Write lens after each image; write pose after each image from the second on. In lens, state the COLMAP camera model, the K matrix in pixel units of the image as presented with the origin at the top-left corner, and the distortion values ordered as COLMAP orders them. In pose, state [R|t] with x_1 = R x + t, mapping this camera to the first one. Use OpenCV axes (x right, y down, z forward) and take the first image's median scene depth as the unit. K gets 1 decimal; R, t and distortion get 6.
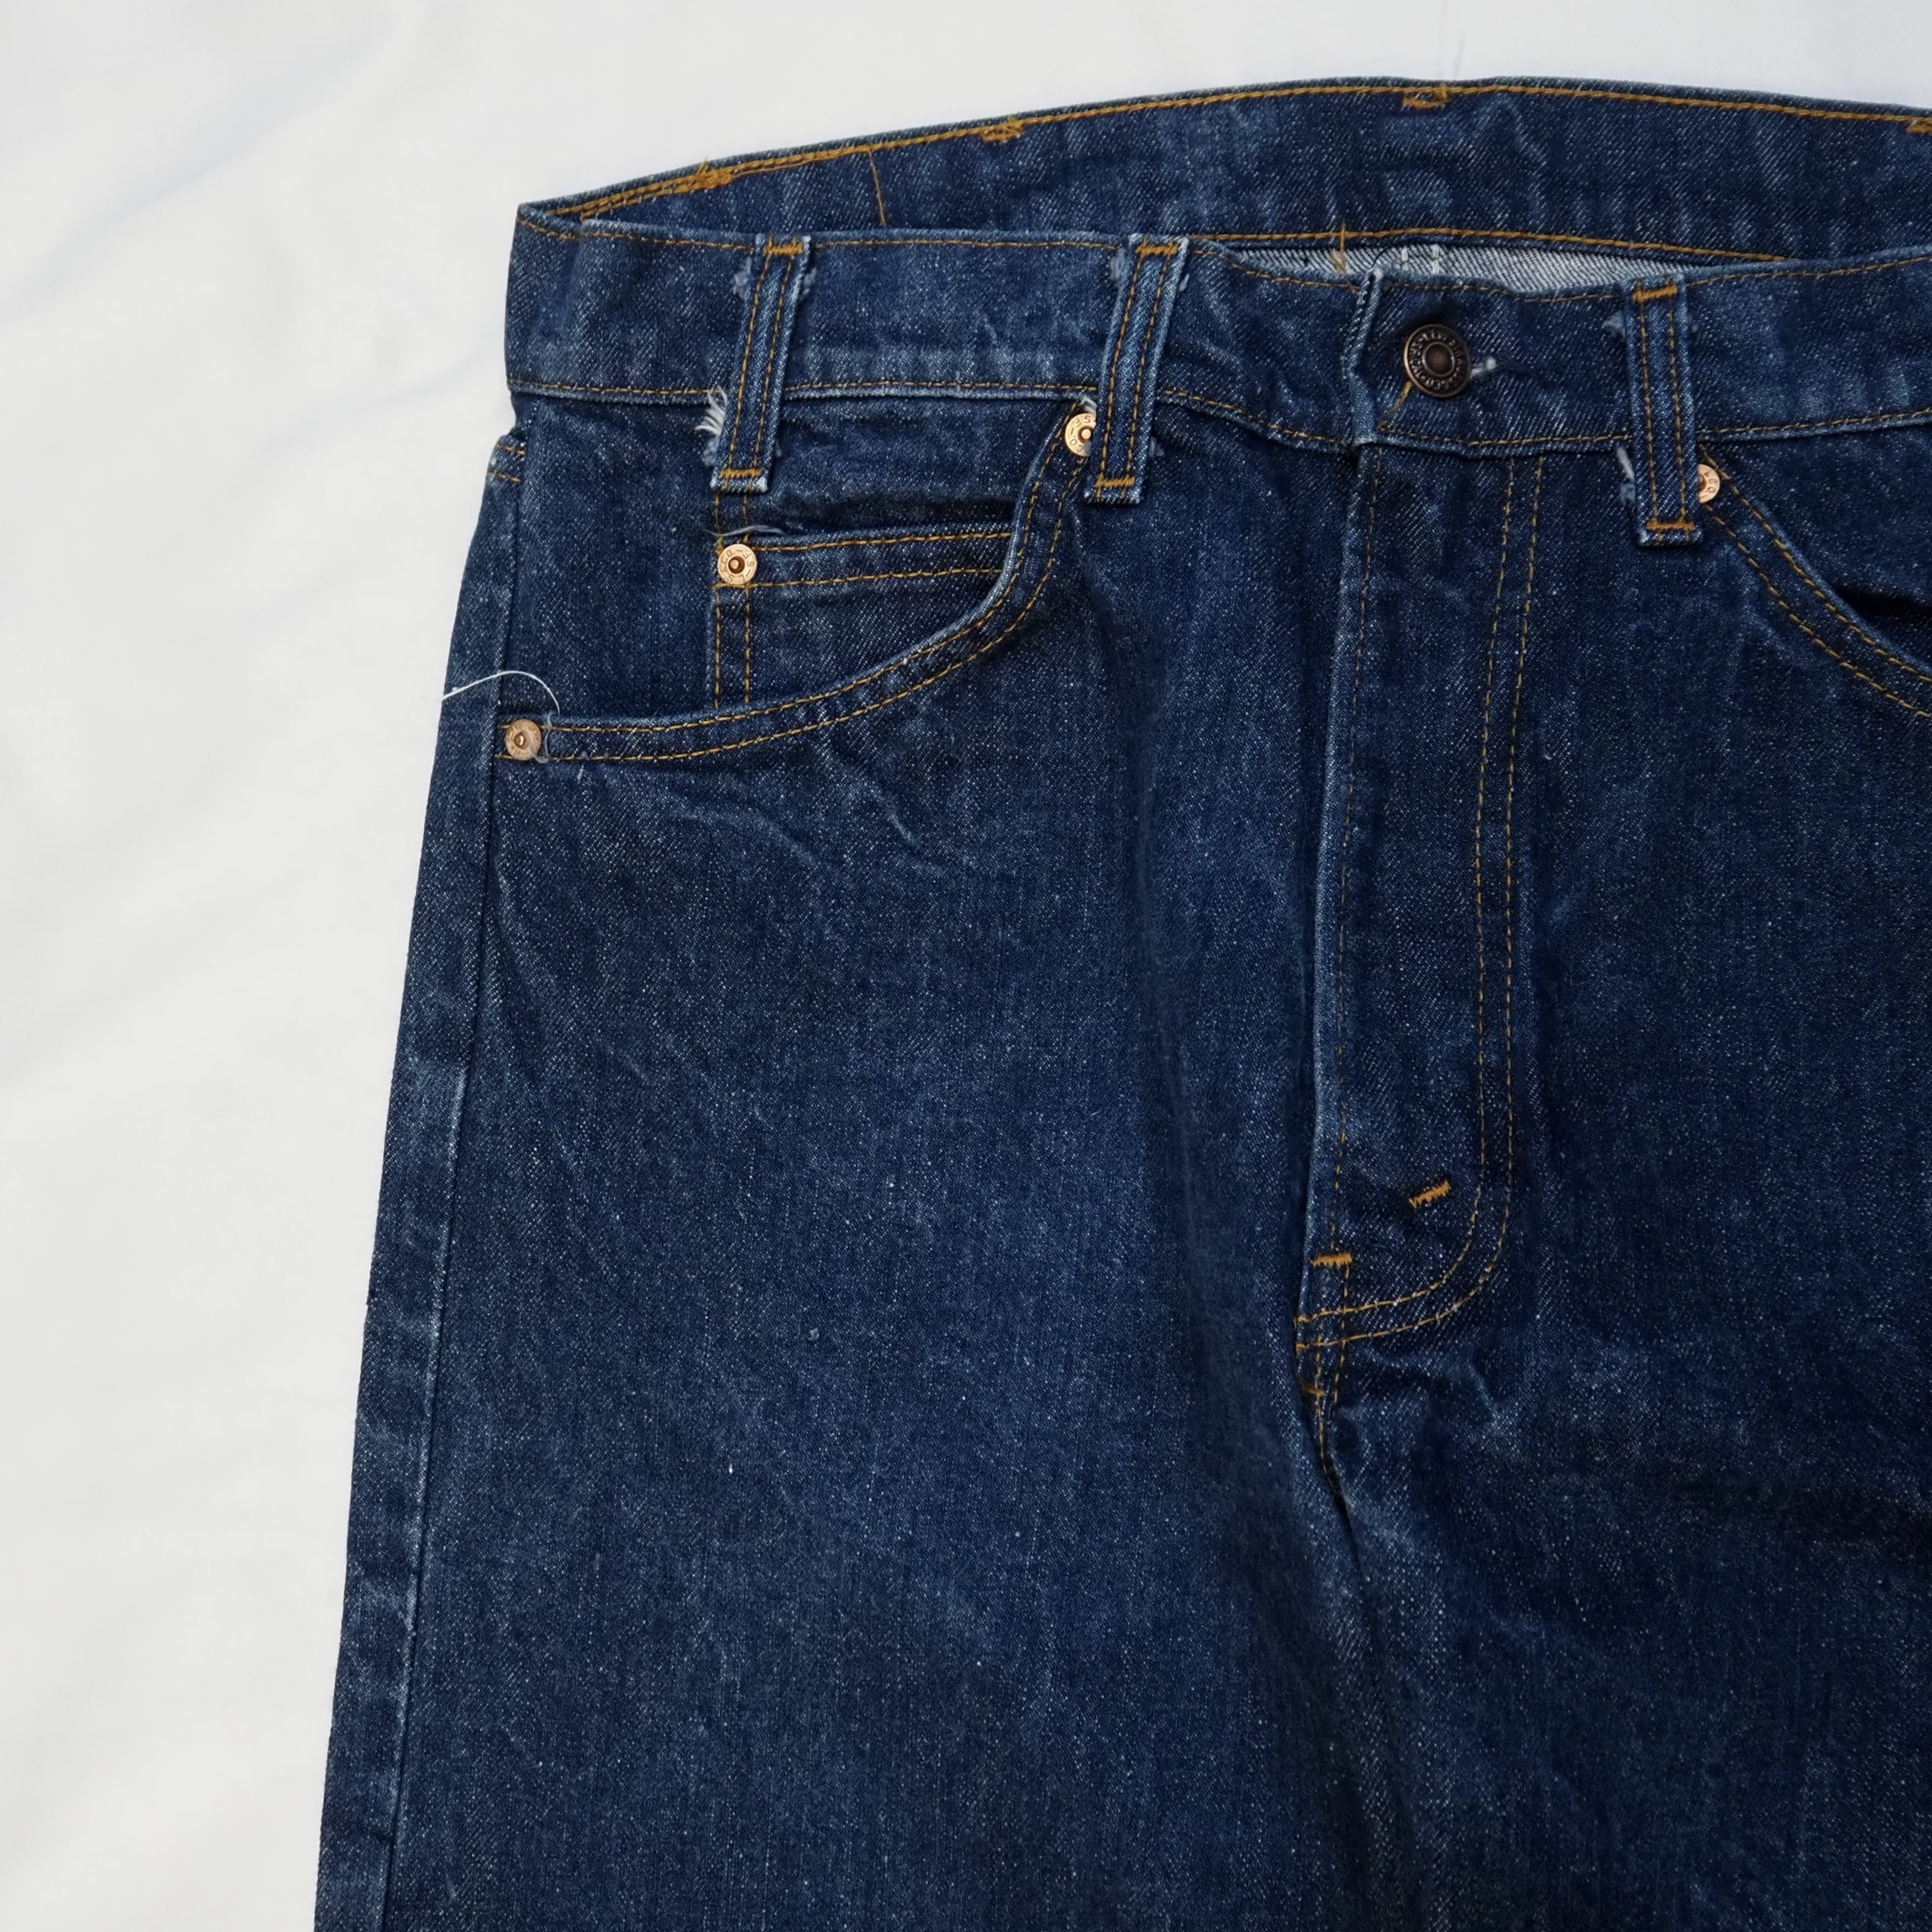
lens RADIAL K [[3672.4, 0, 966.0], [0, 3672.4, 966.0], [0, 0, 1]] dist [-0.027365, 0.037485]
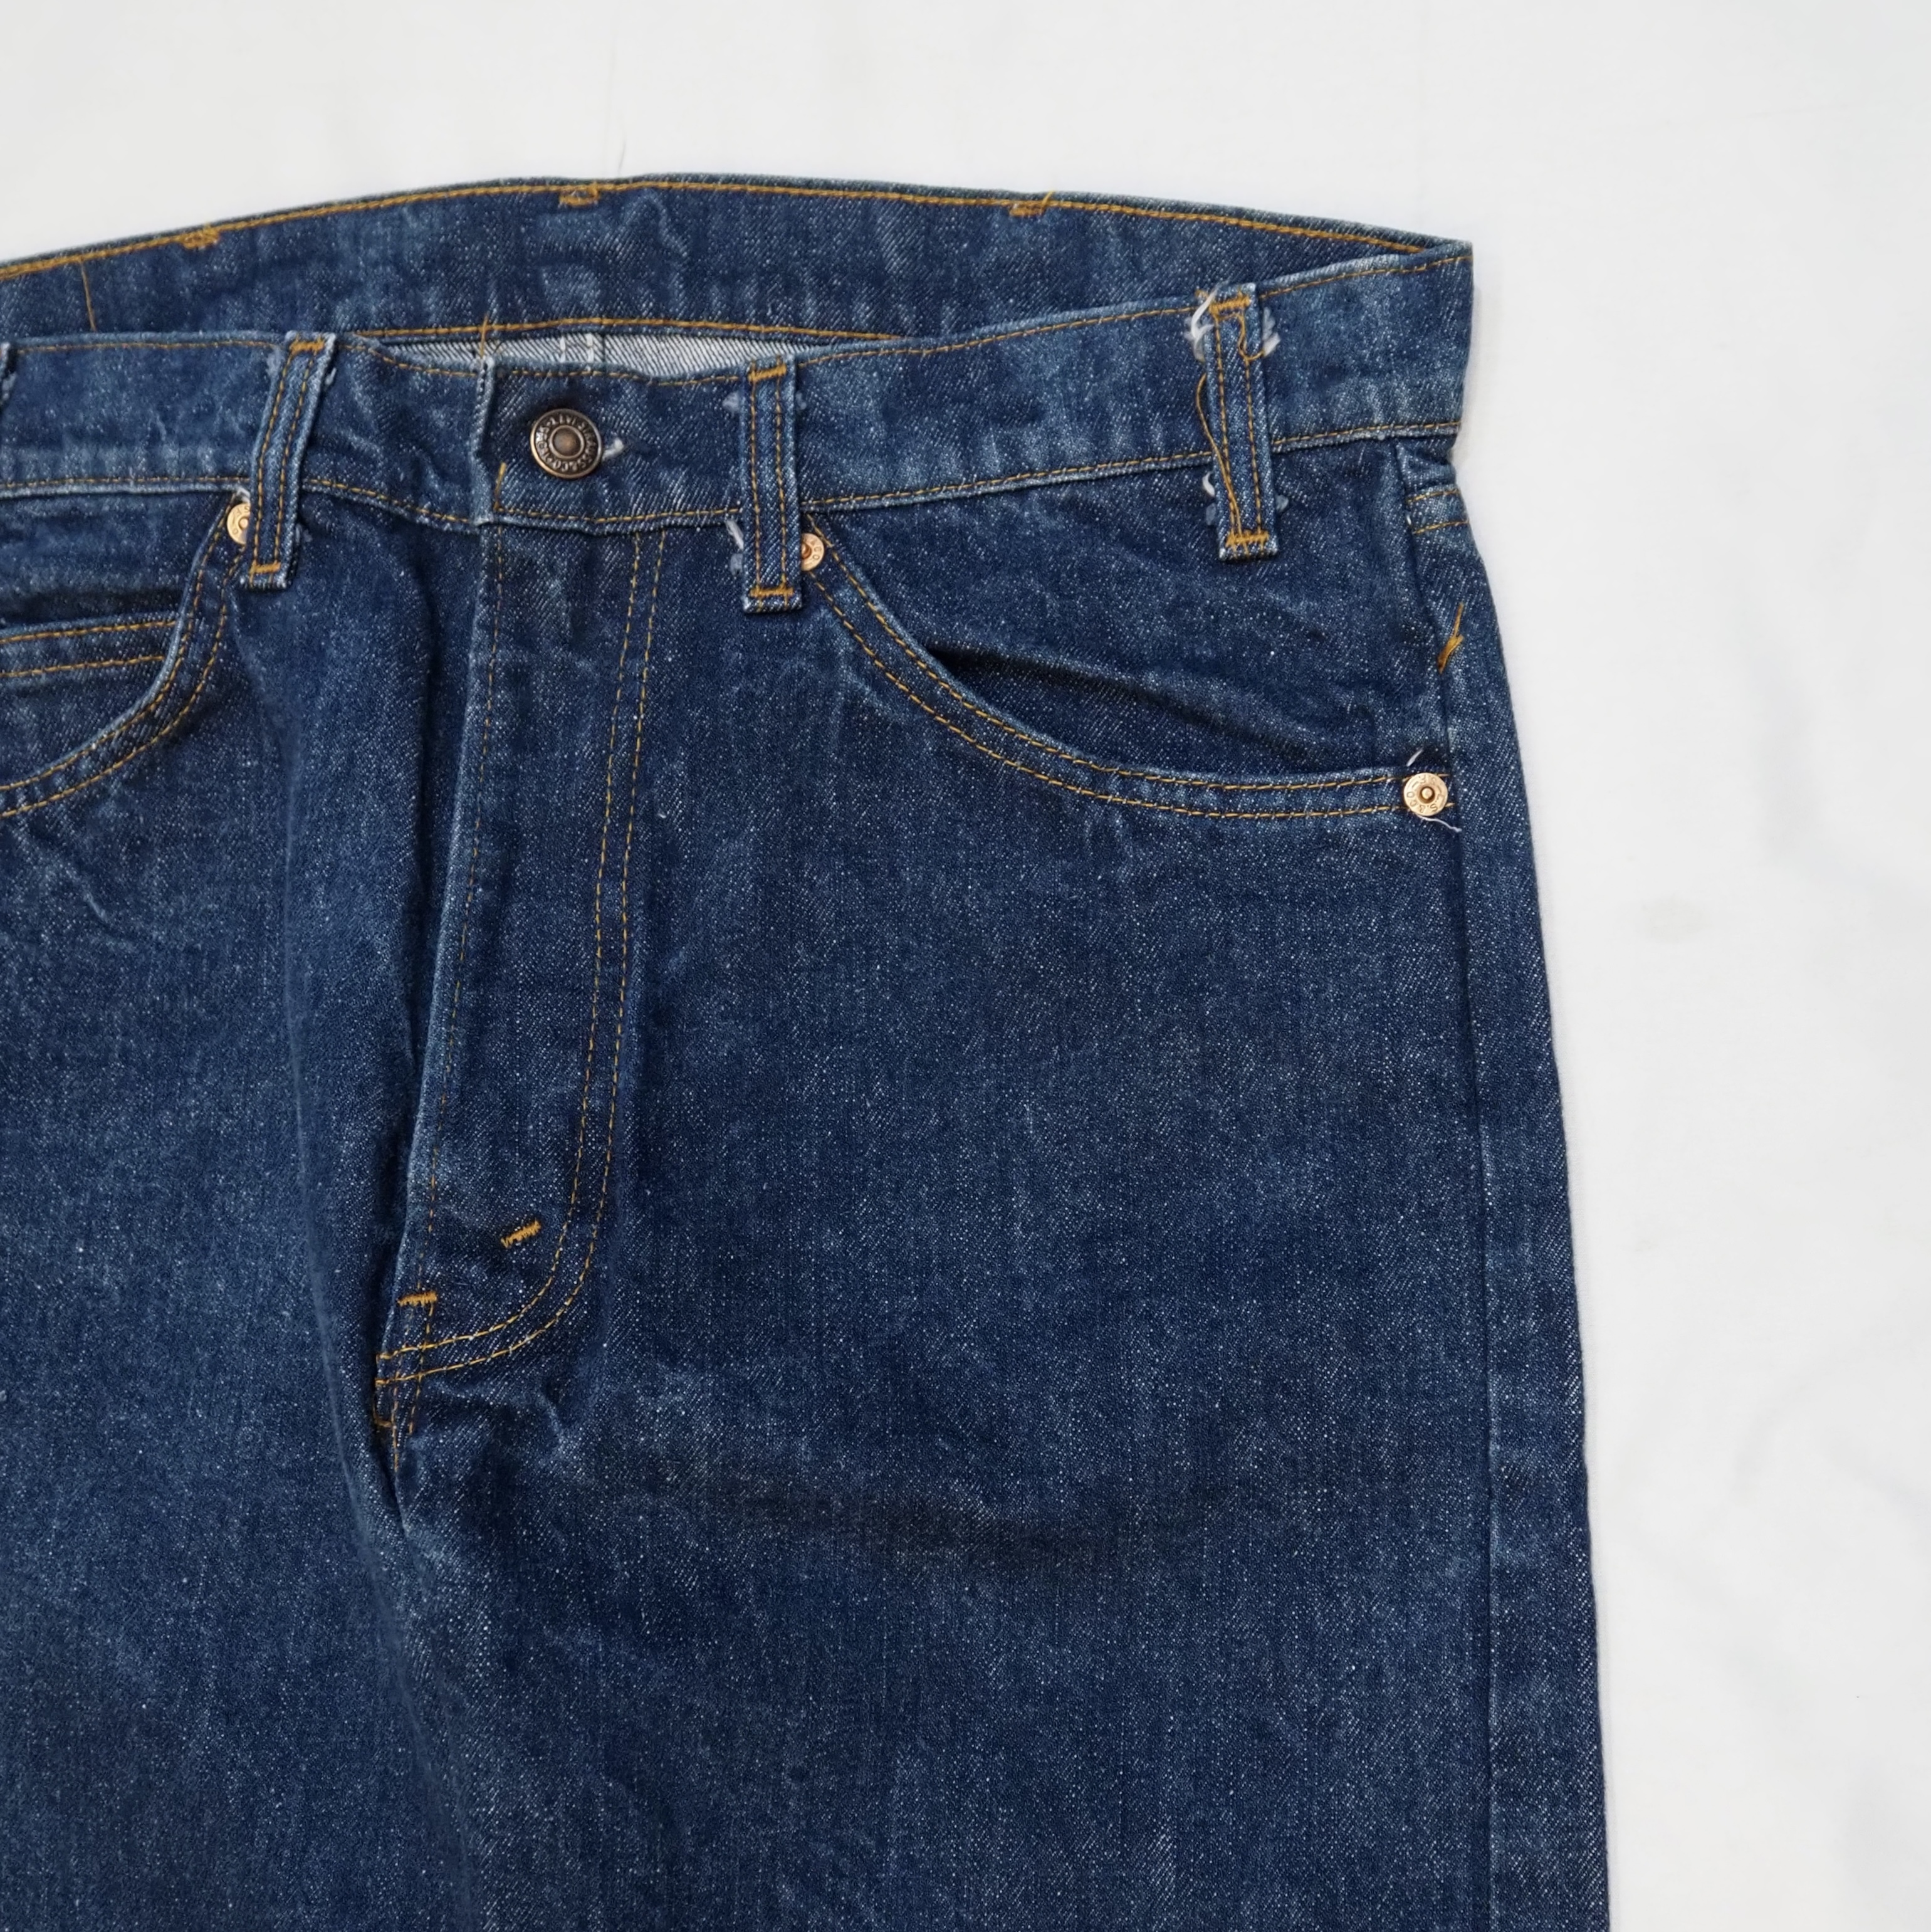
lens RADIAL K [[3672.0, 0, 965.5], [0, 3672.0, 966.0], [0, 0, 1]] dist [-0.027365, 0.037485]
pose [[0.998436, -0.033498, 0.044770, 0.192007], [0.034849, 0.998950, -0.029745, 0.019736], [-0.043726, 0.031259, 0.998554, -0.049103]]
